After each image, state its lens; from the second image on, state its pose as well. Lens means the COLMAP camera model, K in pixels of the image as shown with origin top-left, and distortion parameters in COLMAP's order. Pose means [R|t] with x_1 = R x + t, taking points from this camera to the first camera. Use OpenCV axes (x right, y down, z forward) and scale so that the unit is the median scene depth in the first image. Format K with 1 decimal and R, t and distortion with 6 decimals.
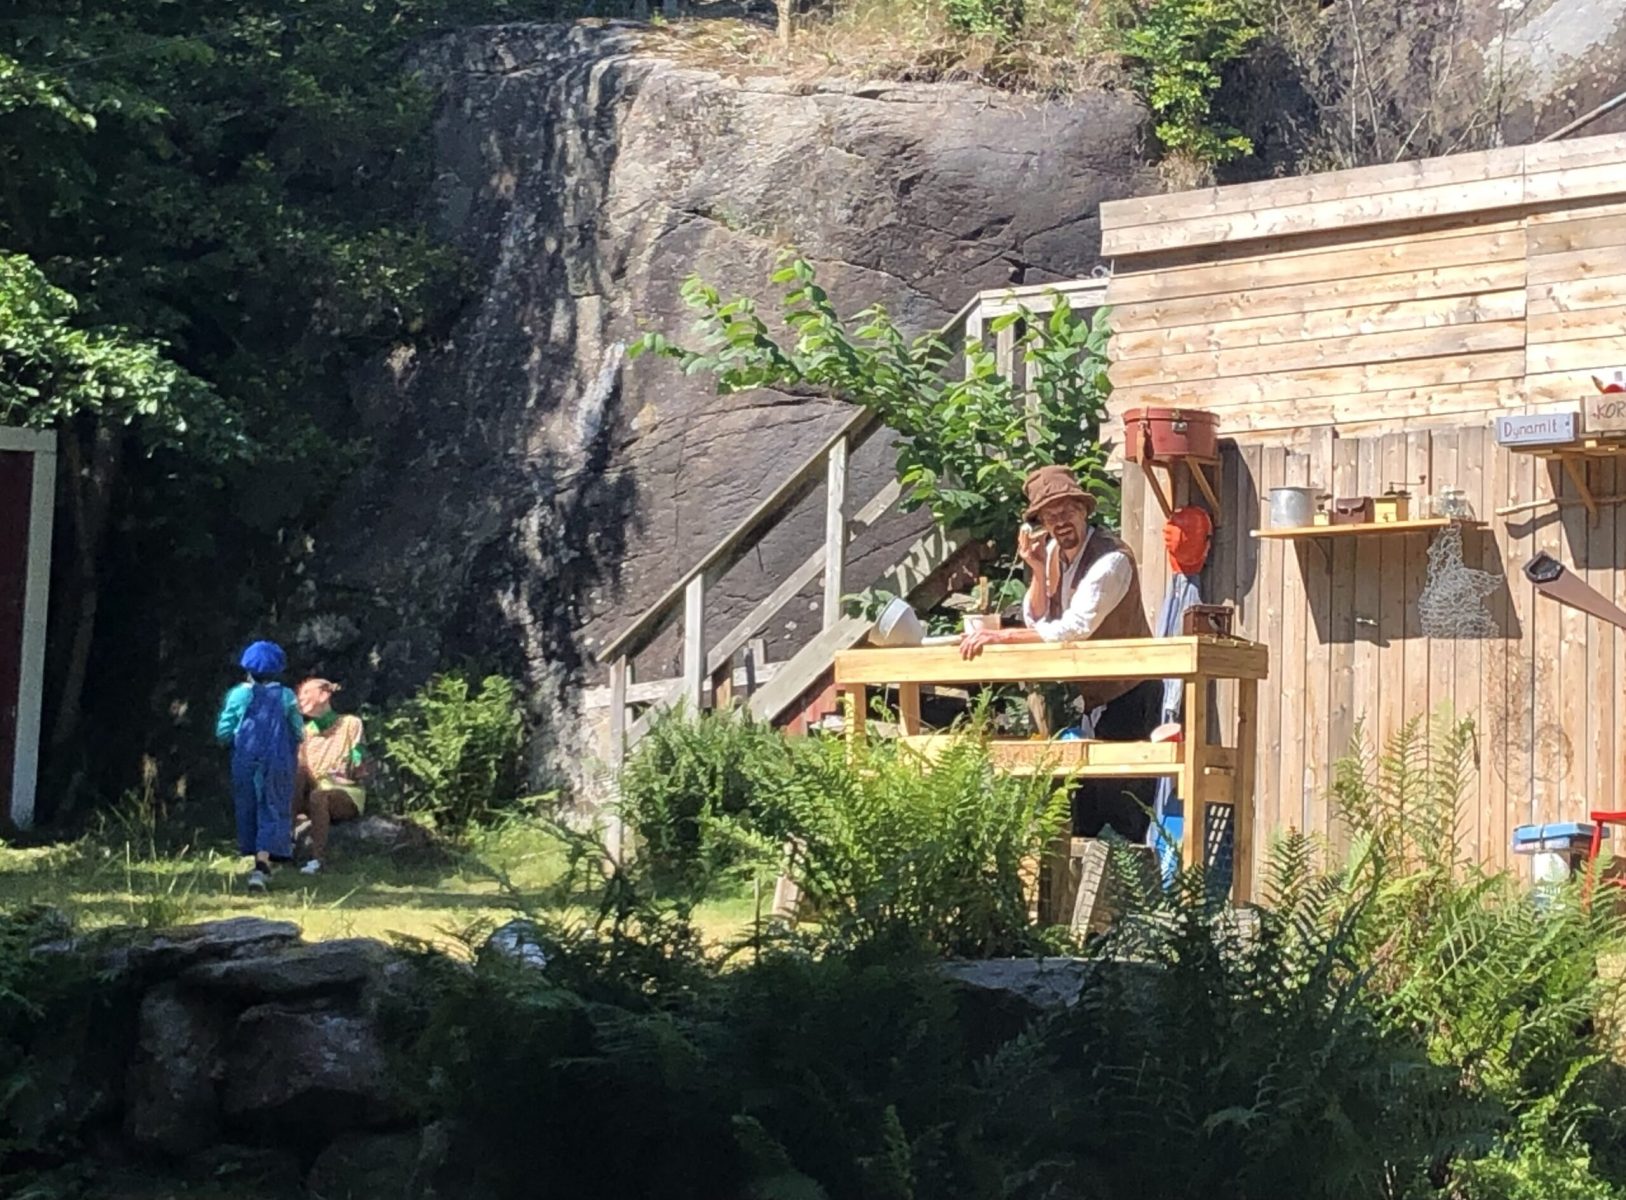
lens RADIAL K [[3460.1, 0, 909.1], [0, 3460.1, 599.7], [0, 0, 1]] dist [0.167842, -0.363864]
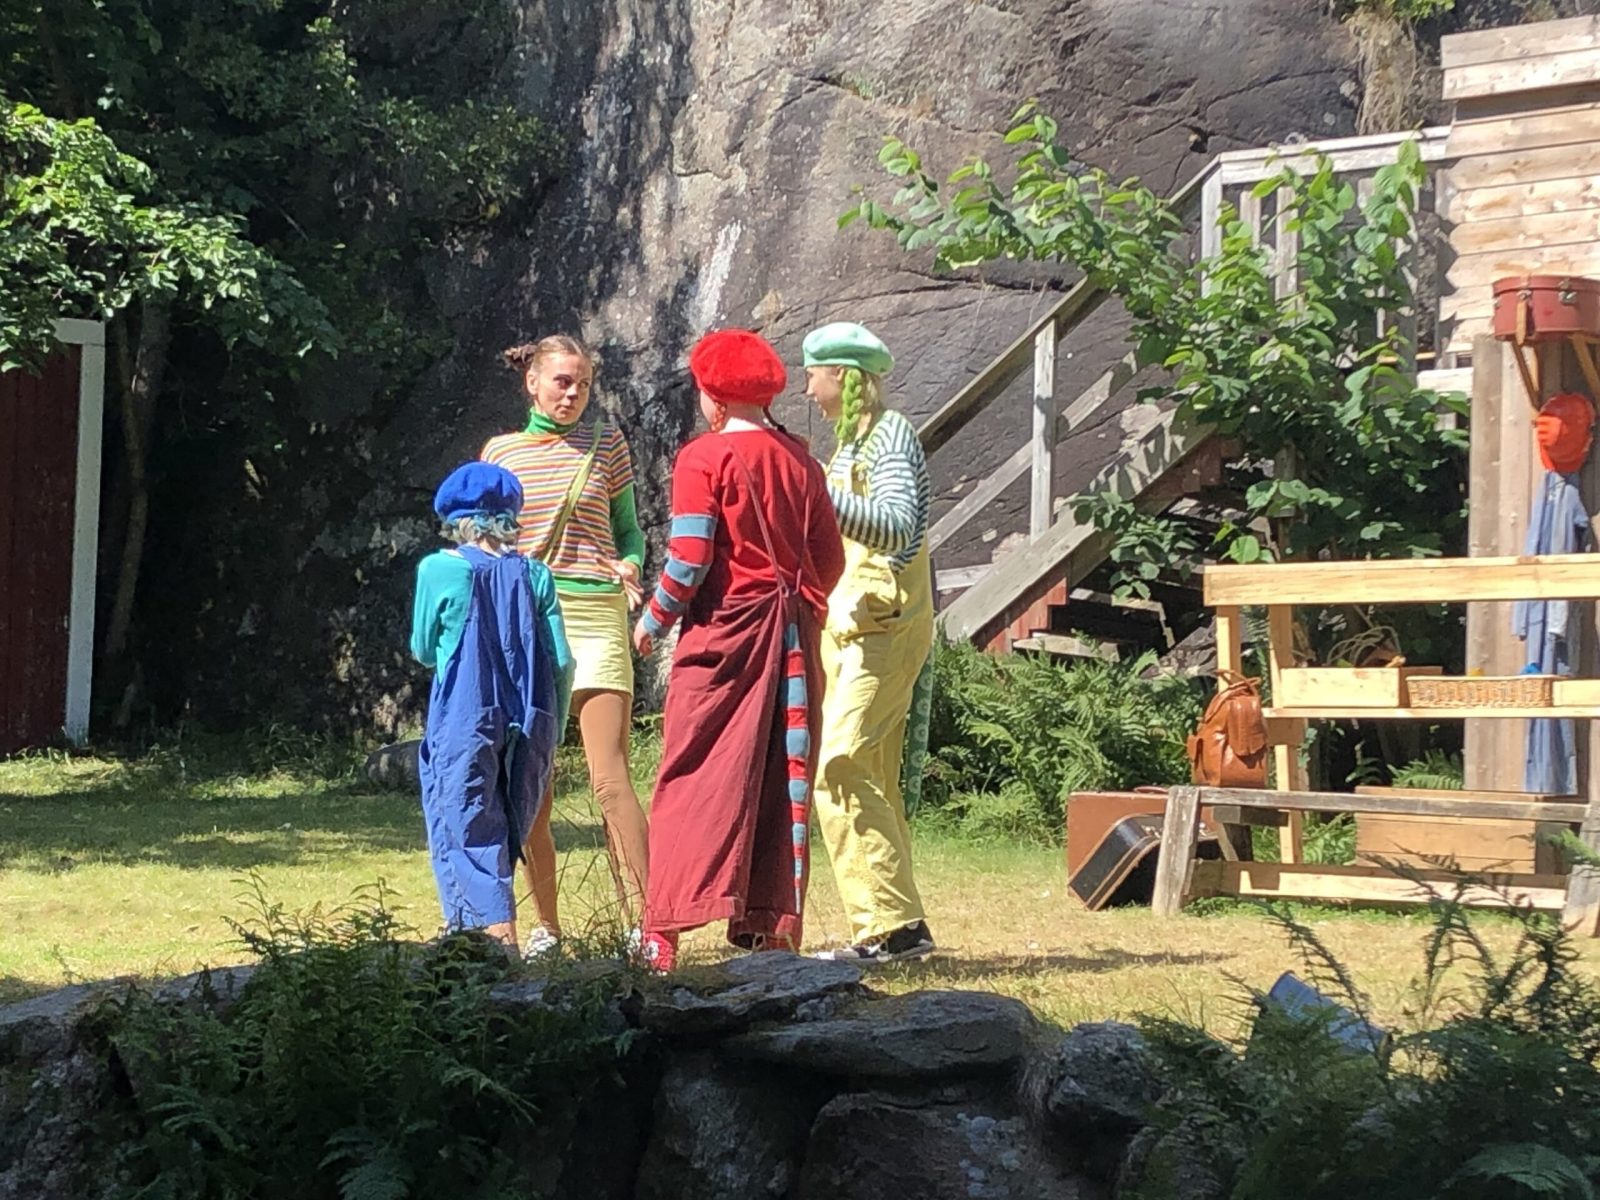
lens RADIAL K [[3257.0, 0, 847.8], [0, 3257.0, 602.4], [0, 0, 1]] dist [0.364844, -1.569856]
pose [[0.999771, -0.002515, 0.021262, -0.093354], [0.001834, 0.999487, 0.031988, -0.001506], [-0.021332, -0.031942, 0.999262, 0.159972]]
